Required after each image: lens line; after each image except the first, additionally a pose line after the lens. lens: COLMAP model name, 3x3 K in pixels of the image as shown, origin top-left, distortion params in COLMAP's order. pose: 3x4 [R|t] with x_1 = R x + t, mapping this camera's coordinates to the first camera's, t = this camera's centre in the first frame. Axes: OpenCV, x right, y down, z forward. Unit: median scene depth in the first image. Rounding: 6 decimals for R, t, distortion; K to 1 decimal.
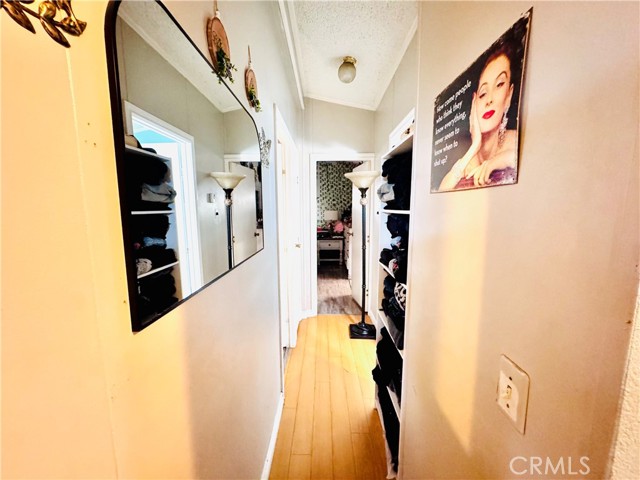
lens RADIAL K [[256.4, 0, 319.8], [0, 256.4, 240.3], [0, 0, 1]] dist [-0.003525, 0.000021]
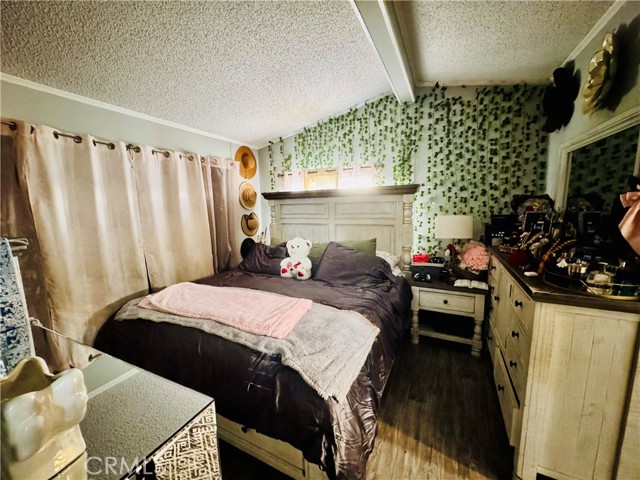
lens RADIAL K [[256.4, 0, 318.5], [0, 256.4, 240.0], [0, 0, 1]] dist [-0.003525, 0.000021]
pose [[0.899284, 0.042731, -0.435272, 0.028744], [-0.036880, 0.999080, 0.021885, -0.076680], [0.435806, -0.003628, 0.900033, 0.538699]]
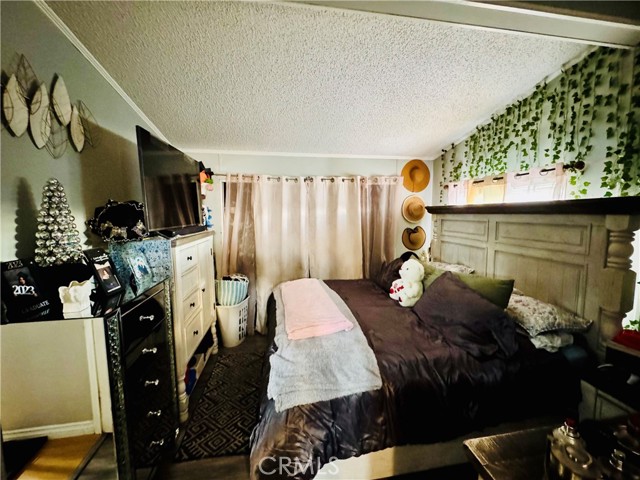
lens RADIAL K [[256.4, 0, 319.9], [0, 256.4, 238.9], [0, 0, 1]] dist [-0.003525, 0.000021]
pose [[0.171036, 0.101900, -0.979981, 0.154232], [-0.122508, 0.989118, 0.081469, -0.112376], [0.977619, 0.106122, 0.181658, 0.684255]]
